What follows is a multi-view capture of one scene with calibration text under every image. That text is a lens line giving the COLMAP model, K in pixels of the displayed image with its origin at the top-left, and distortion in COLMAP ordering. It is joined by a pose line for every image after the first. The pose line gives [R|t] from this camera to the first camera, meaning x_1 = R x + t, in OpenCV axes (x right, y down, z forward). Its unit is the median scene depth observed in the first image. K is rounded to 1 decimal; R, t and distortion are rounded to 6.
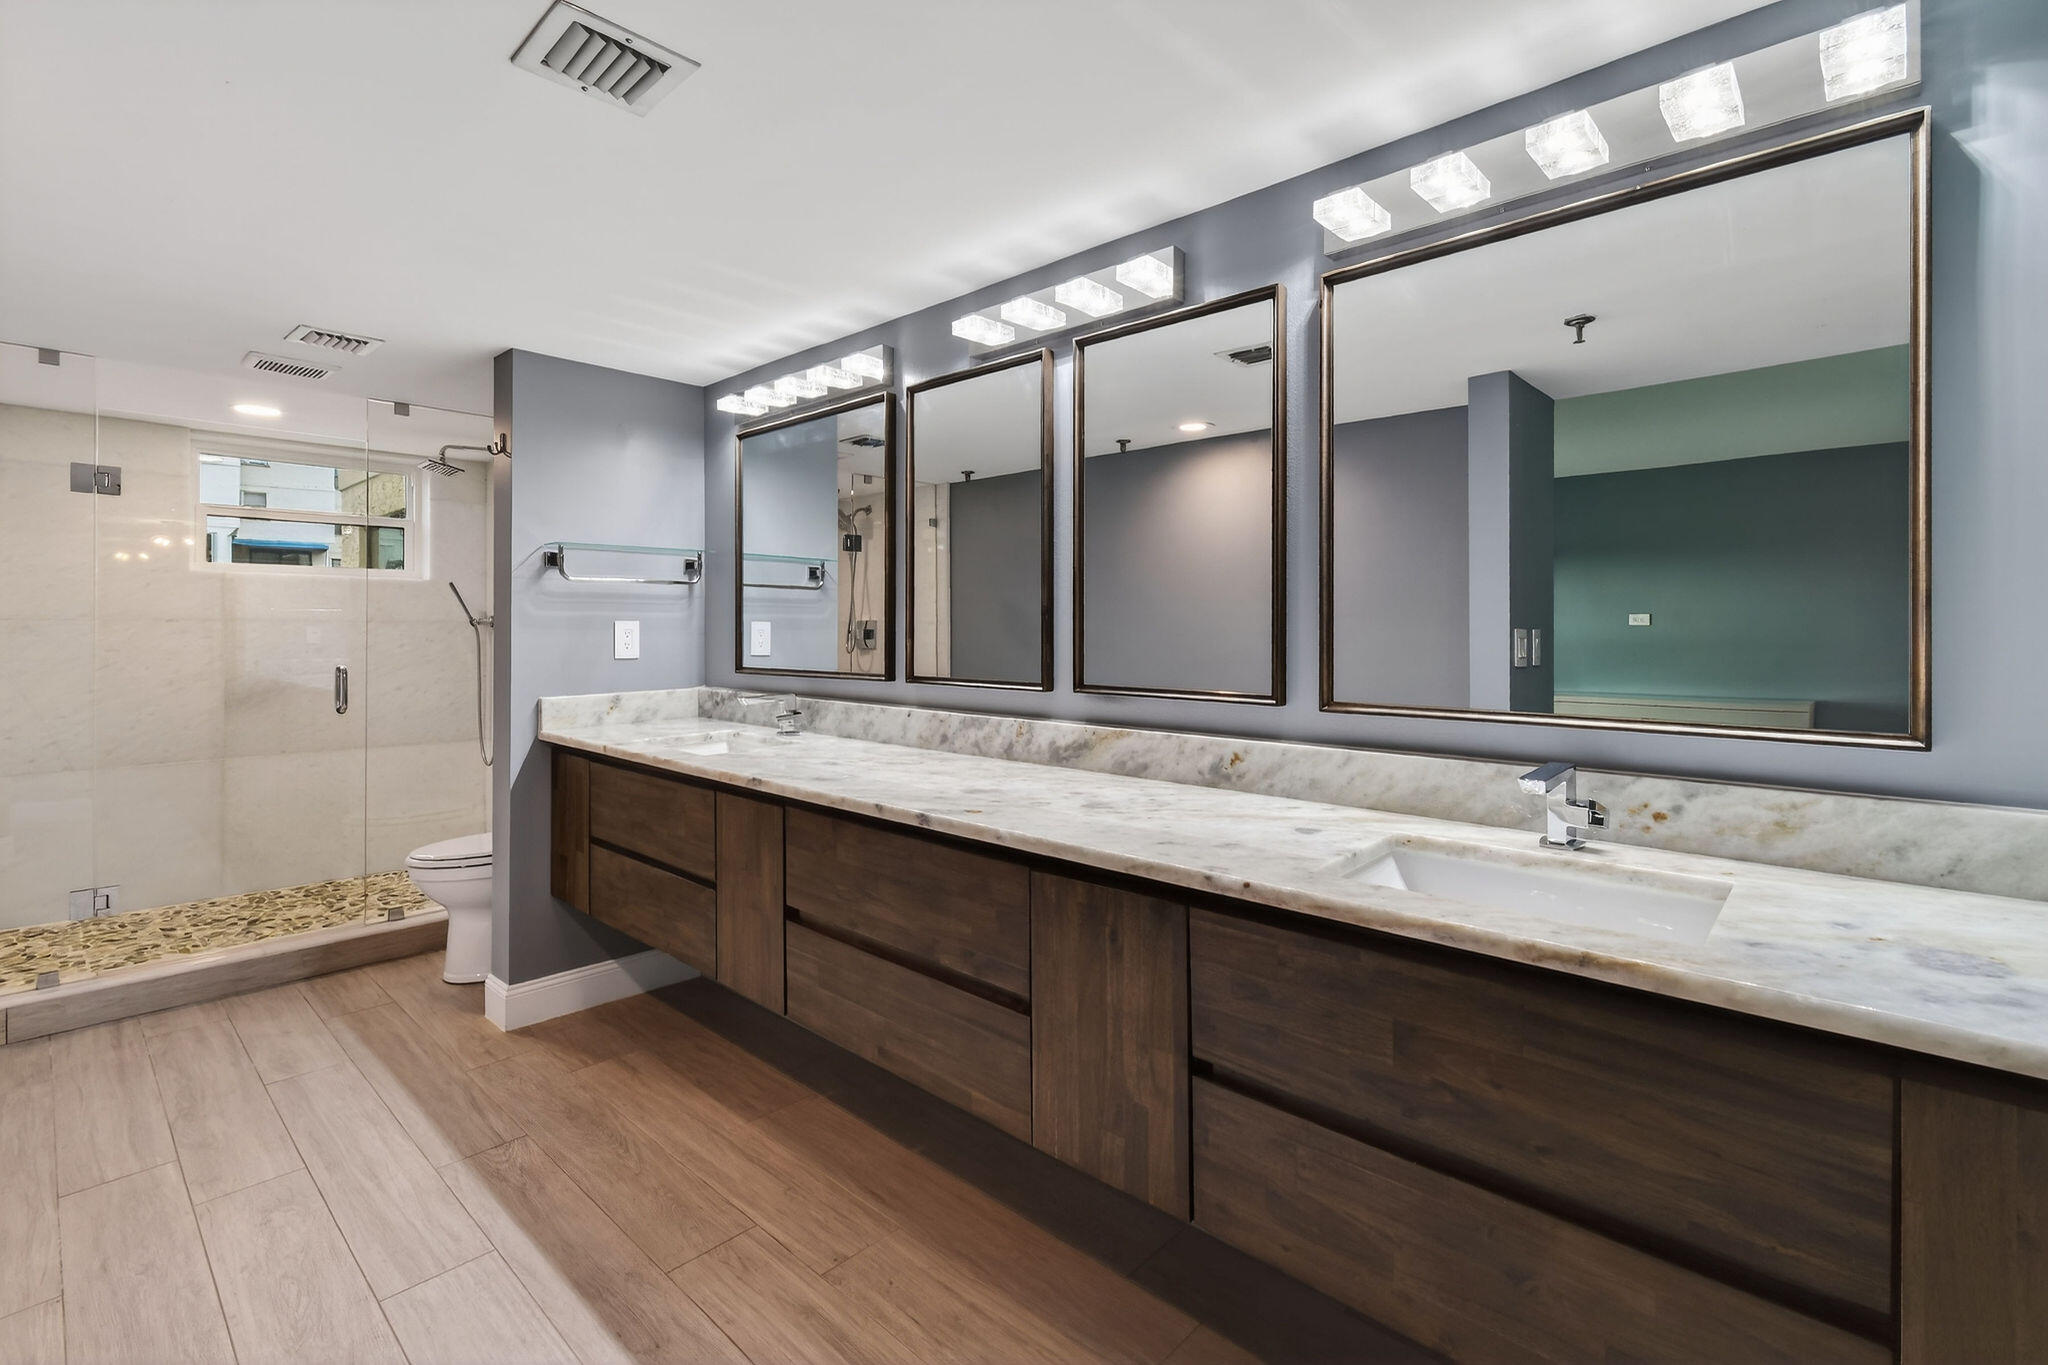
lens RADIAL K [[937.3, 0, 1038.3], [0, 937.3, 634.4], [0, 0, 1]] dist [0.007284, -0.006027]
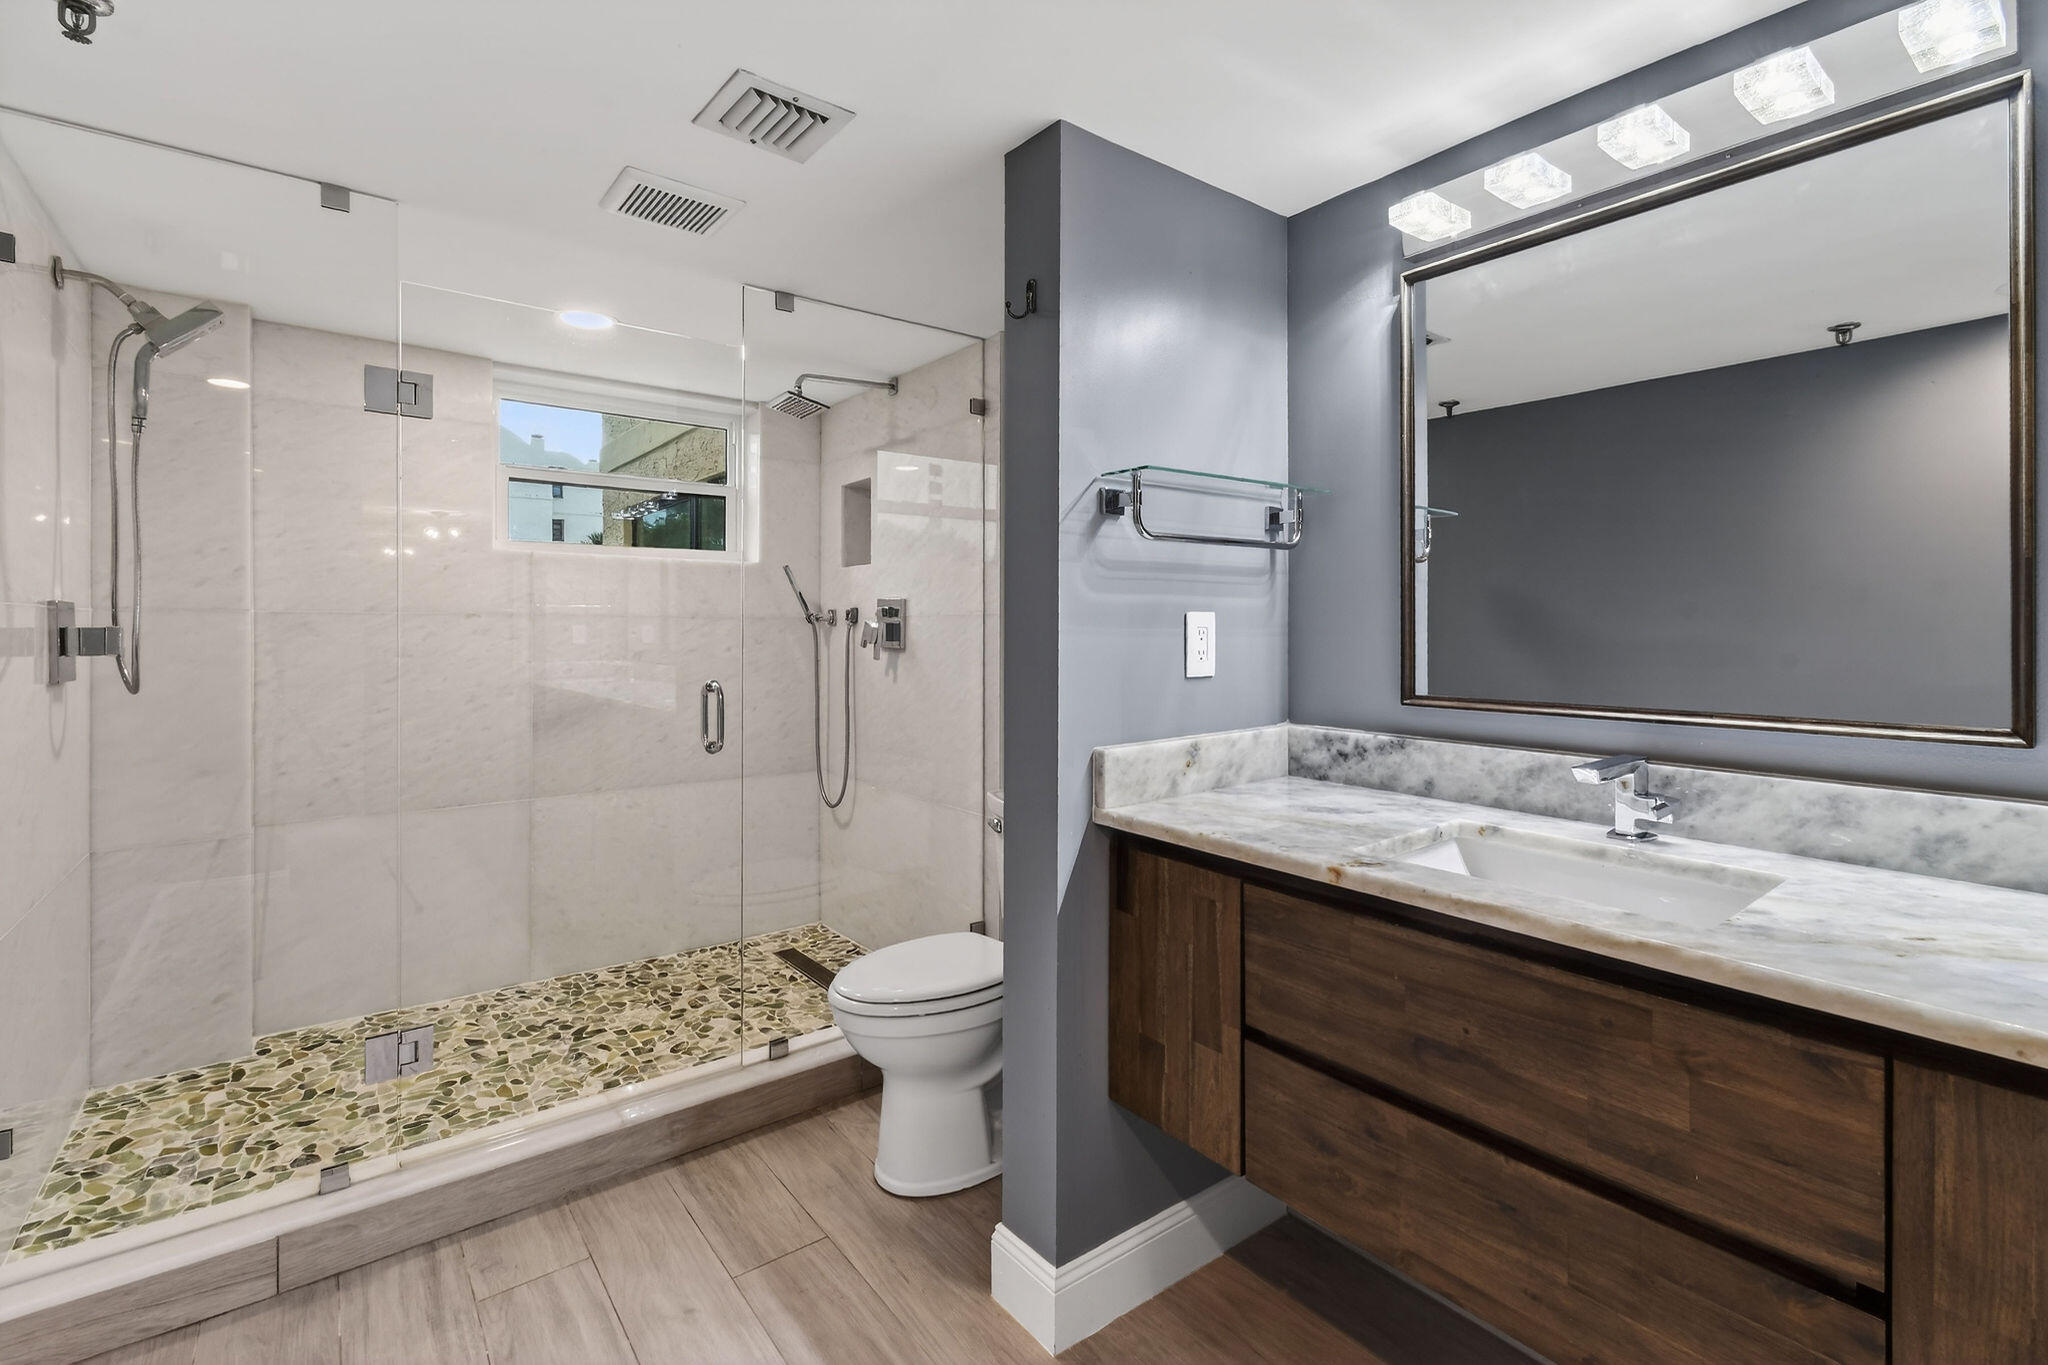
lens RADIAL K [[937.3, 0, 1032.6], [0, 937.3, 633.7], [0, 0, 1]] dist [0.007284, -0.006027]
pose [[0.986676, -0.000155, -0.162696, -0.476250], [0.000535, 0.999997, 0.002294, -0.002599], [0.162695, -0.002350, 0.986674, 0.439892]]
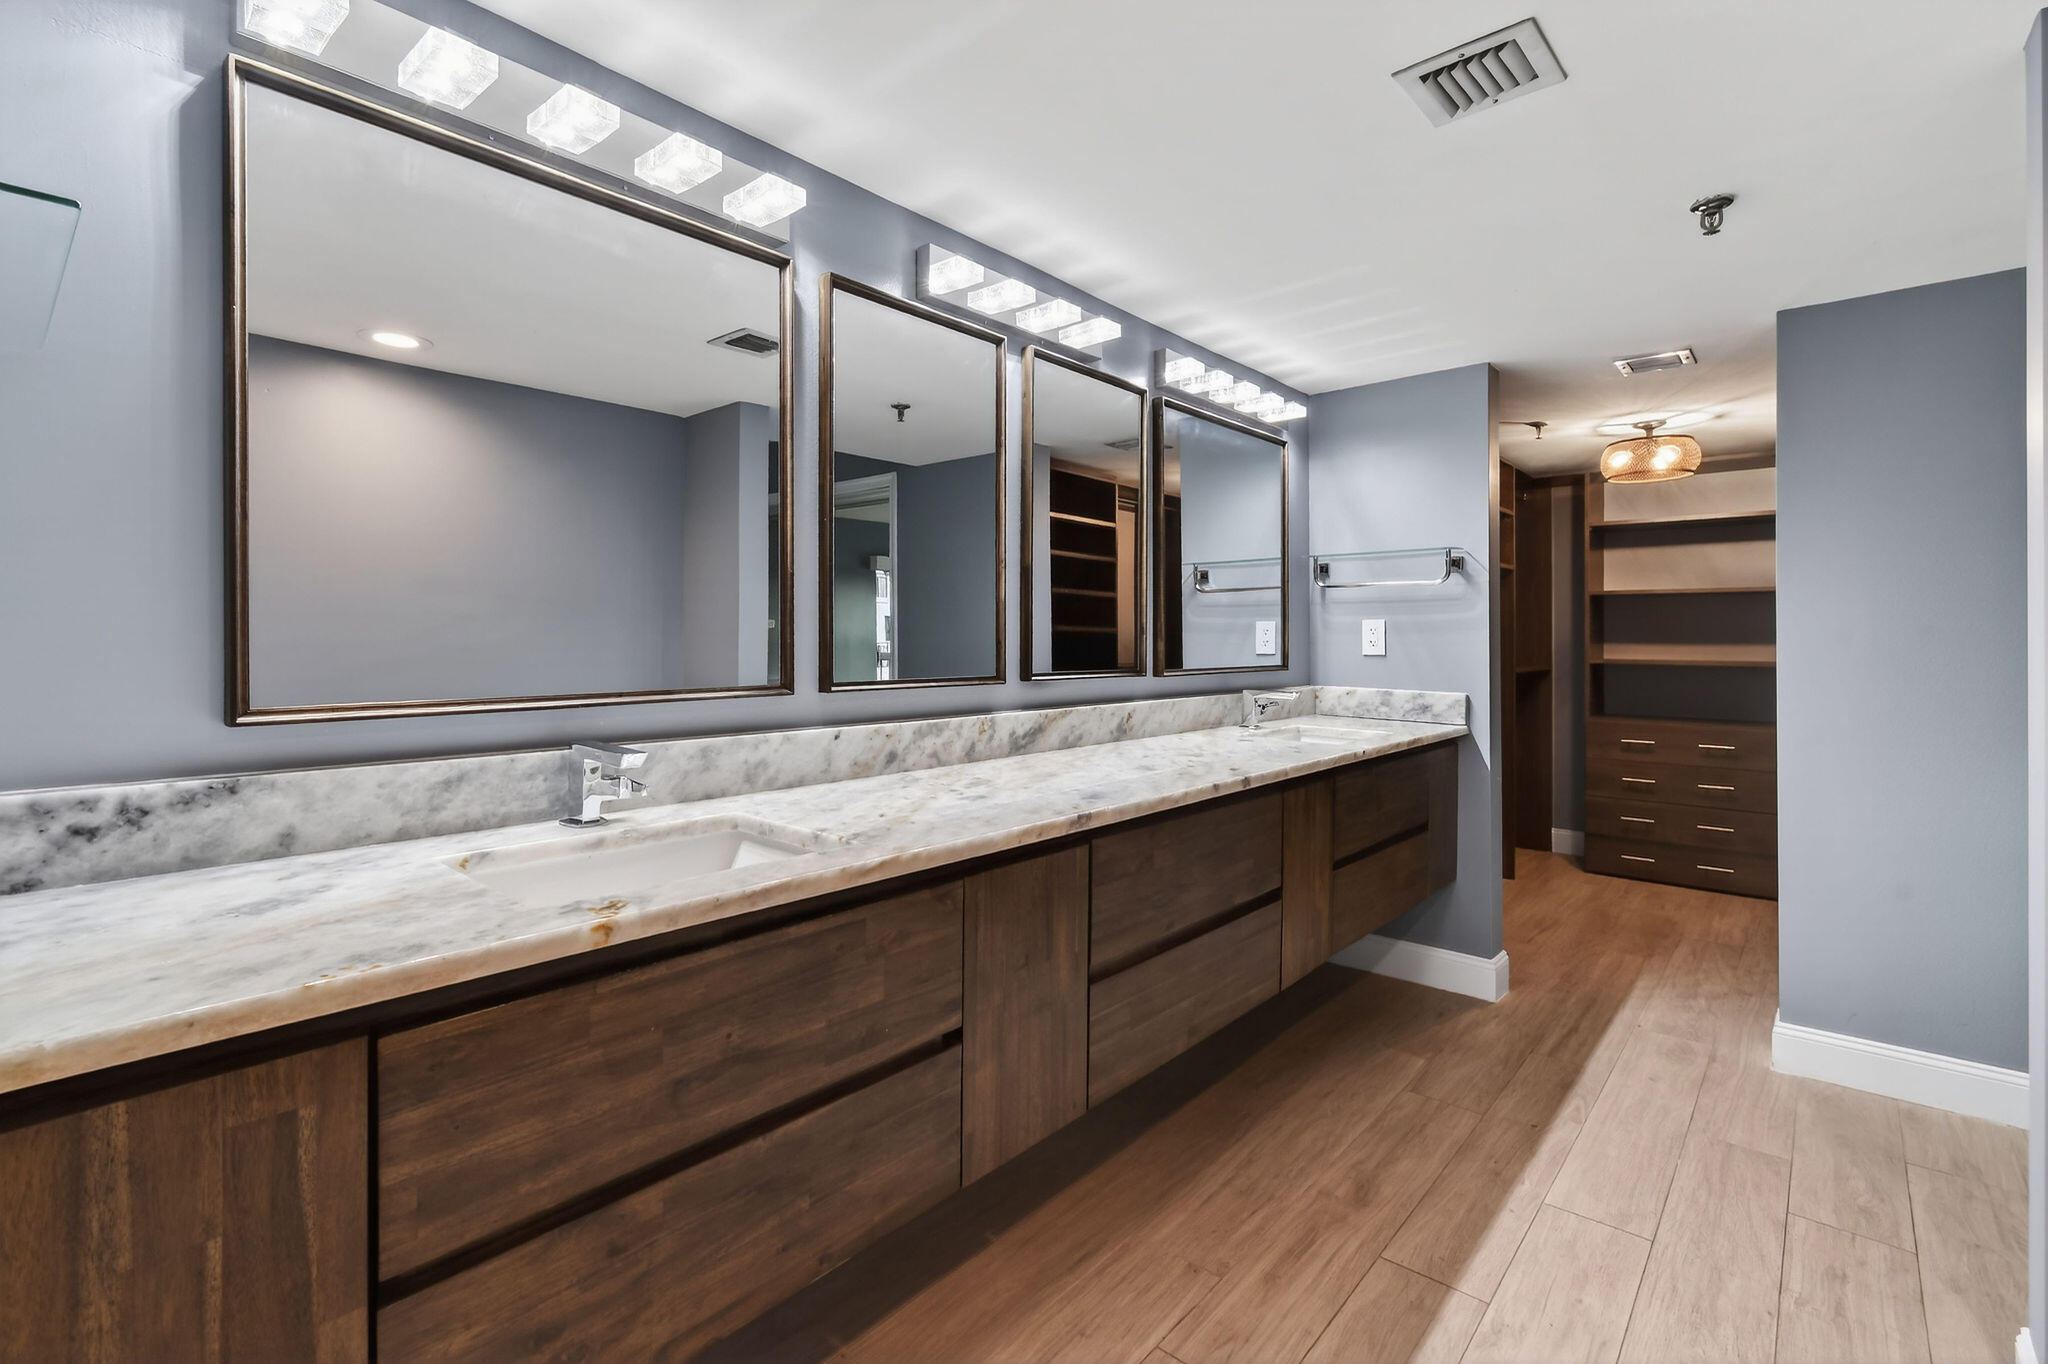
lens RADIAL K [[937.3, 0, 1028.6], [0, 937.3, 640.3], [0, 0, 1]] dist [0.007284, -0.006027]
pose [[-0.035466, -0.003798, 0.999364, -0.733535], [0.002939, 0.999988, 0.003904, 0.008580], [-0.999367, 0.003076, -0.035455, 0.753848]]
